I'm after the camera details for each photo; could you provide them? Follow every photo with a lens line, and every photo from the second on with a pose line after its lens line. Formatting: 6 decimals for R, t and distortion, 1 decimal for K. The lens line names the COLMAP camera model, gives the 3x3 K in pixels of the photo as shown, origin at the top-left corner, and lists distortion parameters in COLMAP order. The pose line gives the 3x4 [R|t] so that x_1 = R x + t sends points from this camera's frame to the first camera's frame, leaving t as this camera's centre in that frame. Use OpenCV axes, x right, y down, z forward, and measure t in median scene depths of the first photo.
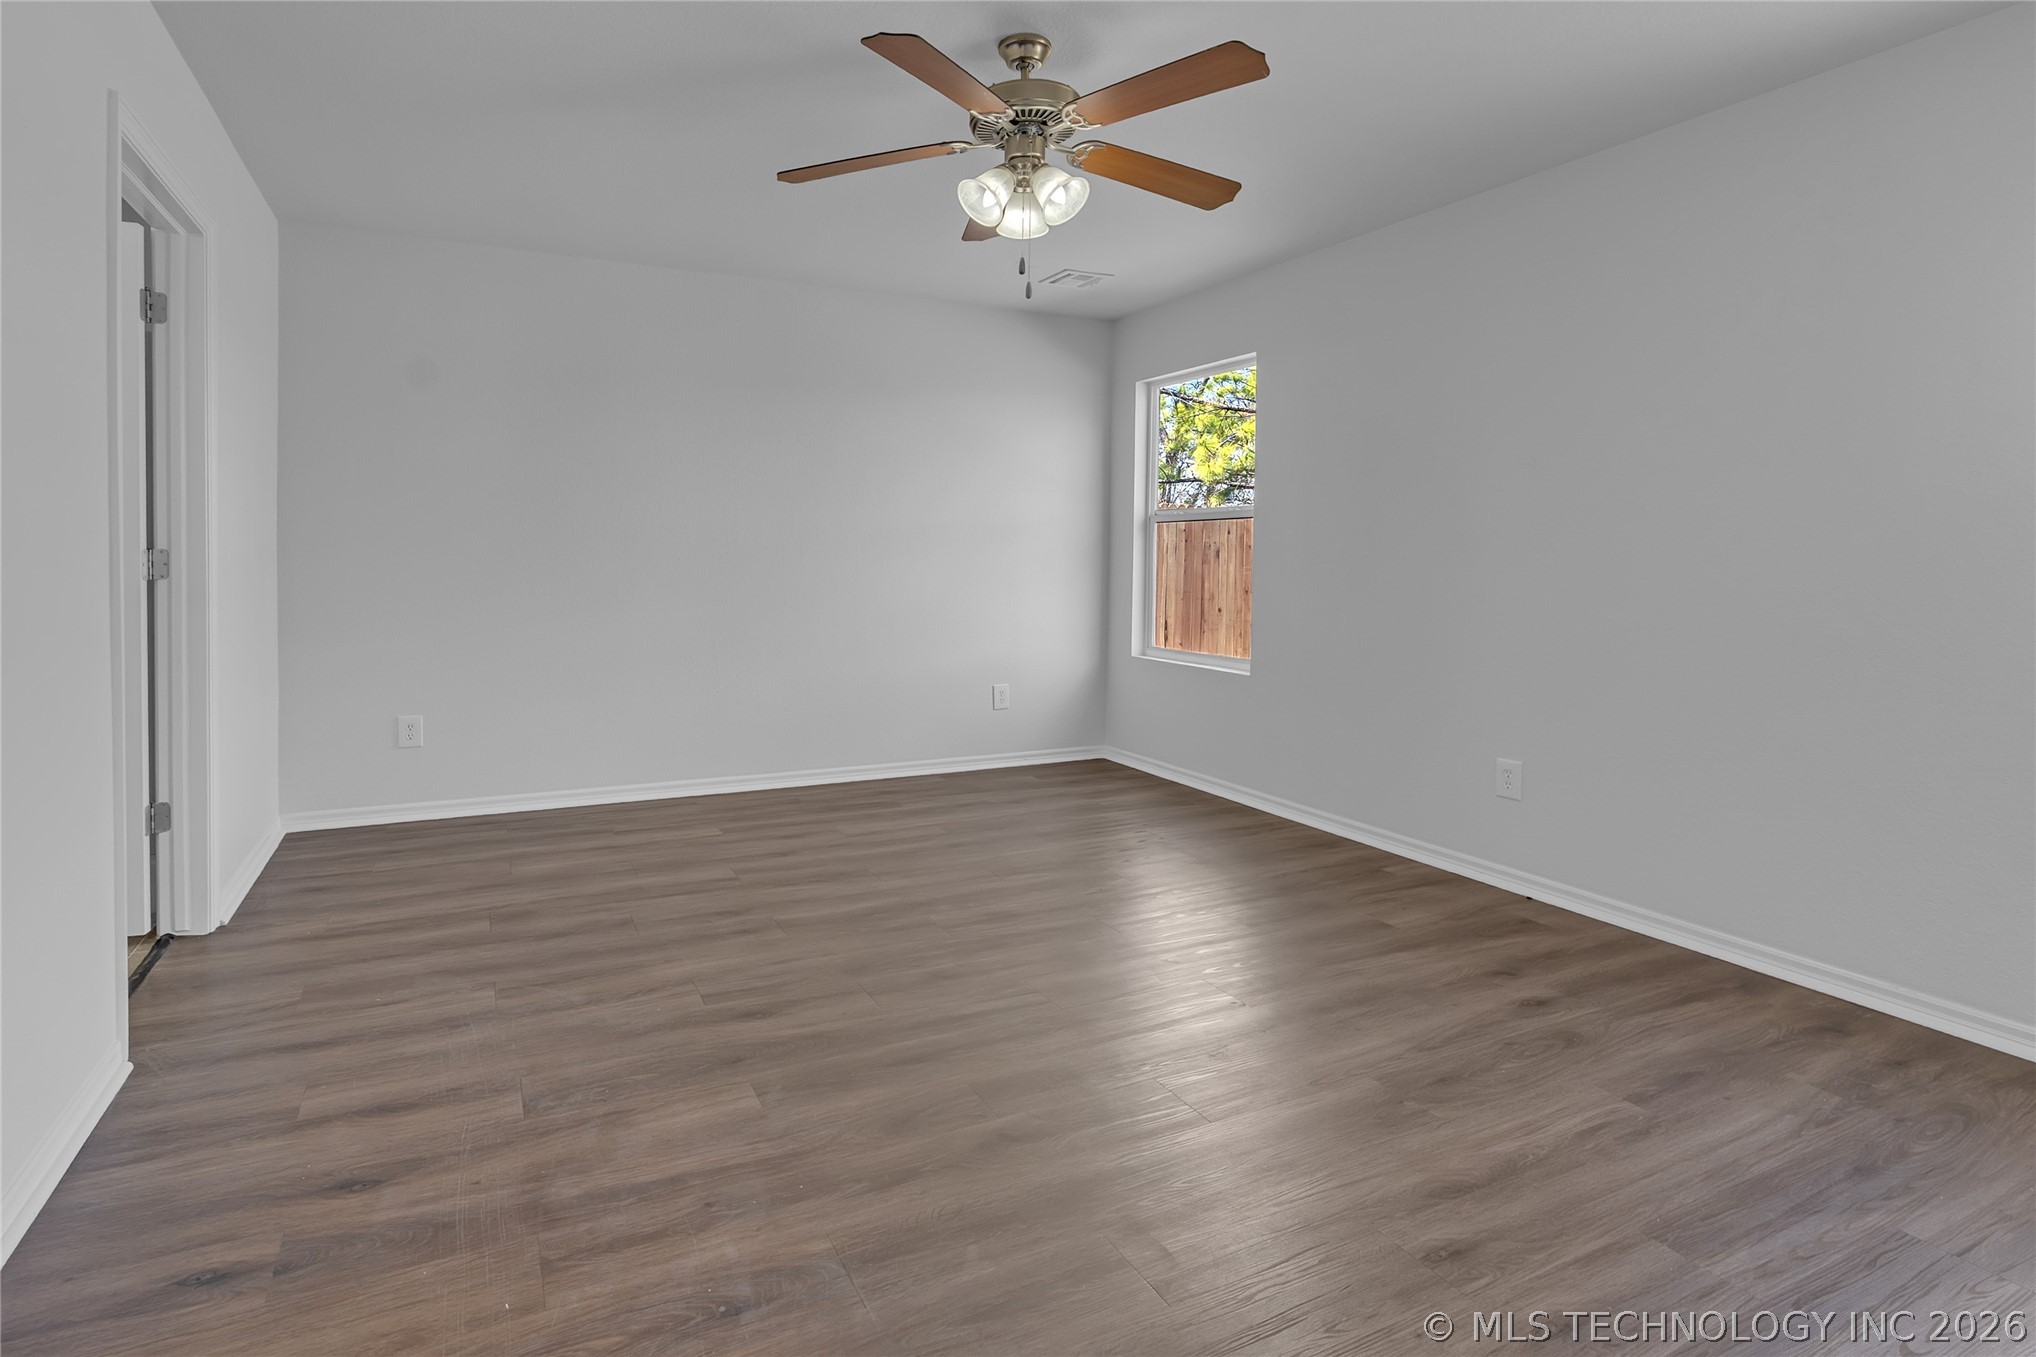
lens RADIAL K [[1036.6, 0, 883.8], [0, 1036.6, 598.7], [0, 0, 1]] dist [-0.006718, 0.000413]
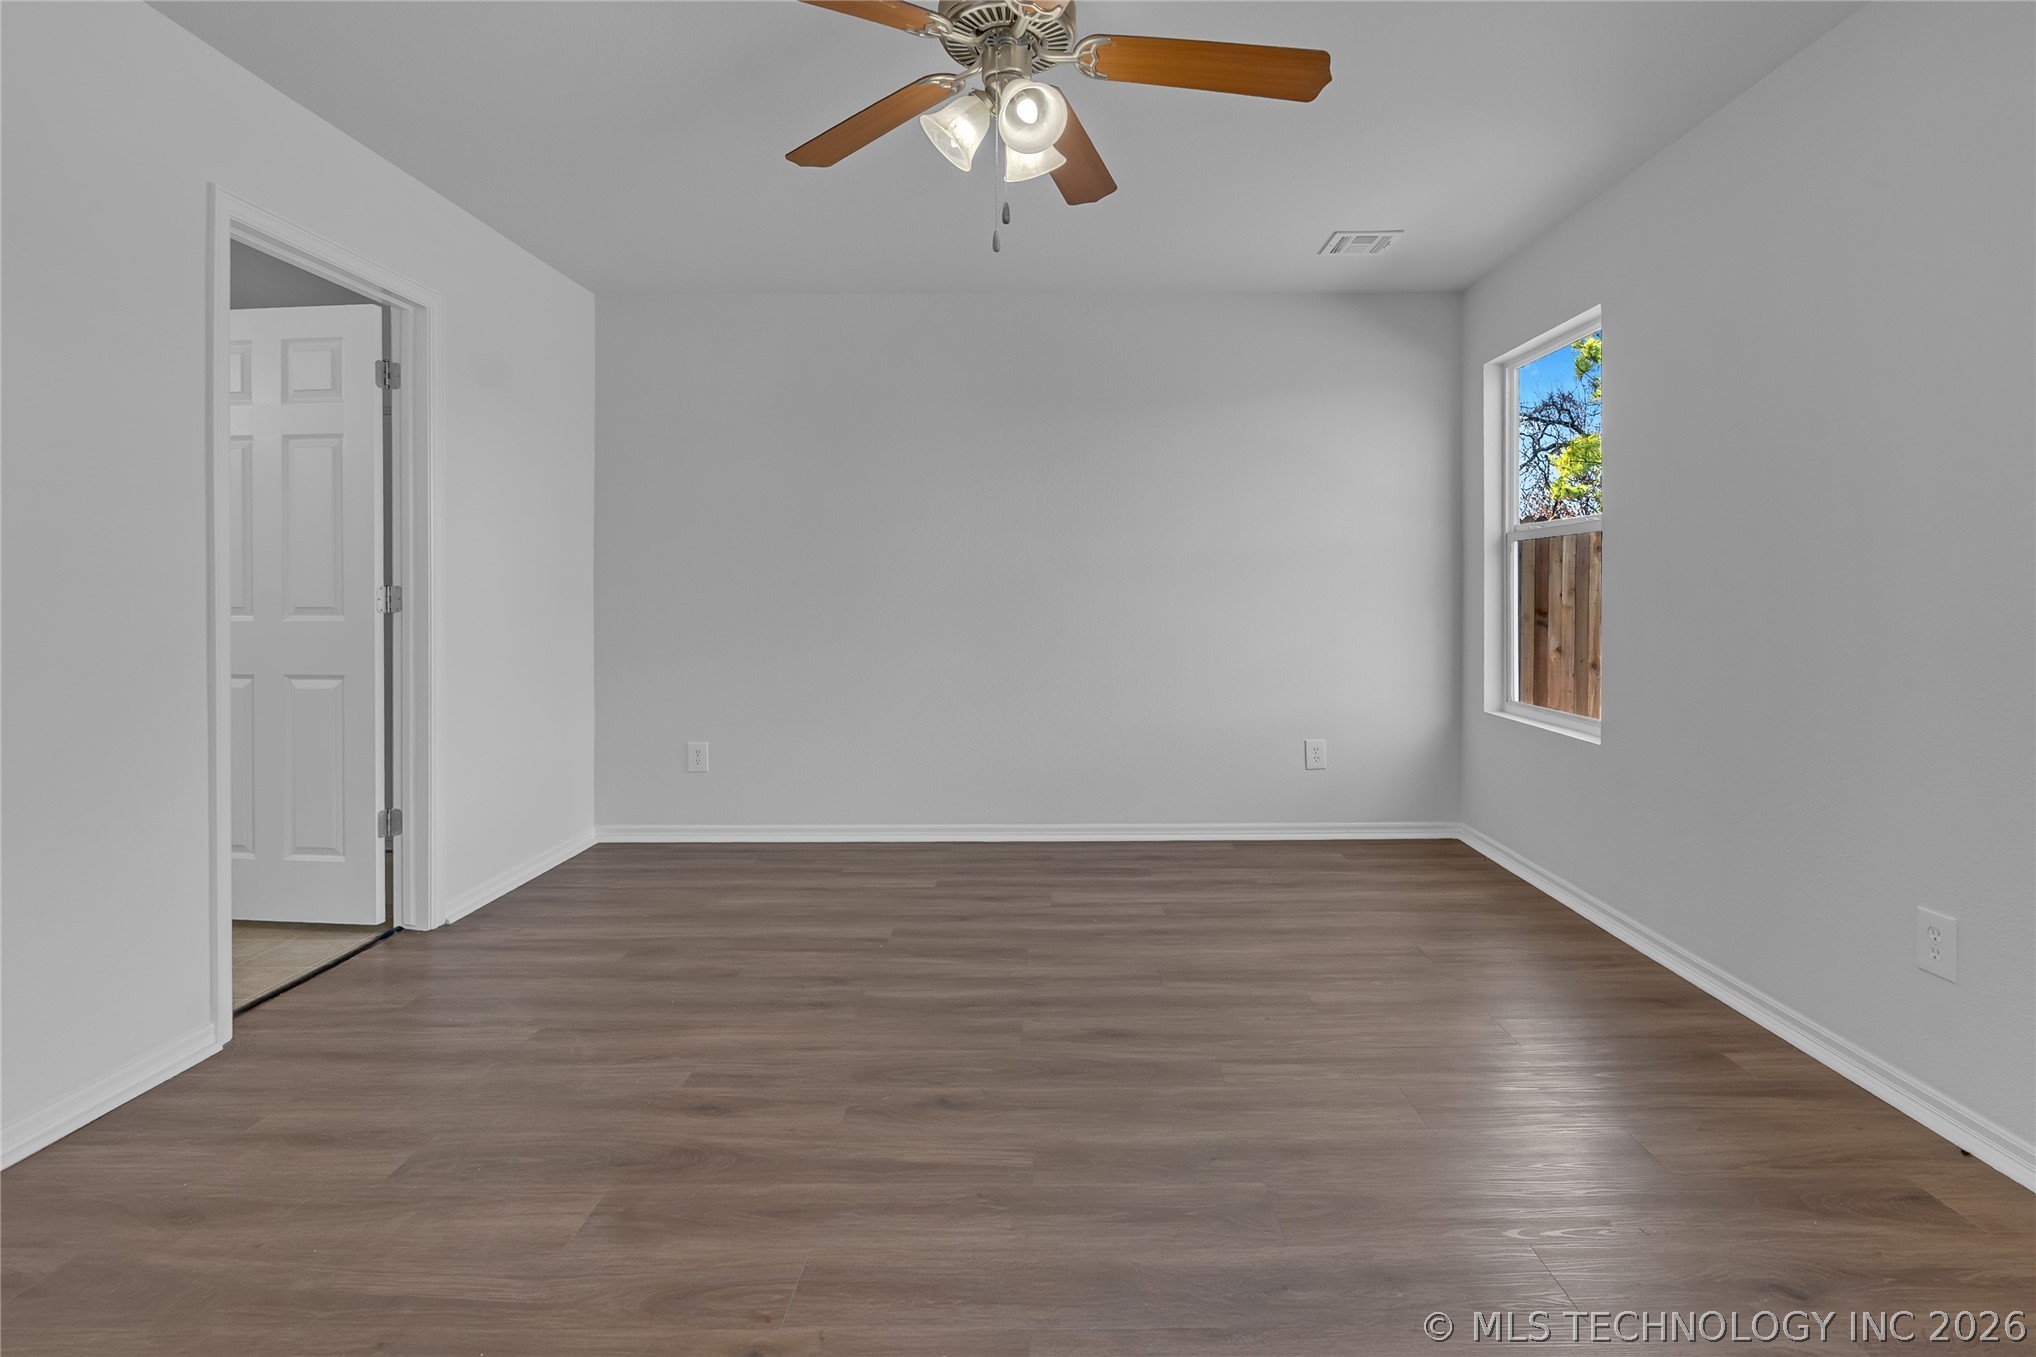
lens RADIAL K [[1036.6, 0, 883.8], [0, 1036.6, 598.7], [0, 0, 1]] dist [-0.006718, 0.000413]
pose [[0.912909, -0.005557, -0.408126, 0.290266], [-0.008724, 0.999413, -0.033123, -0.000418], [0.408071, 0.033799, 0.912324, 0.197487]]
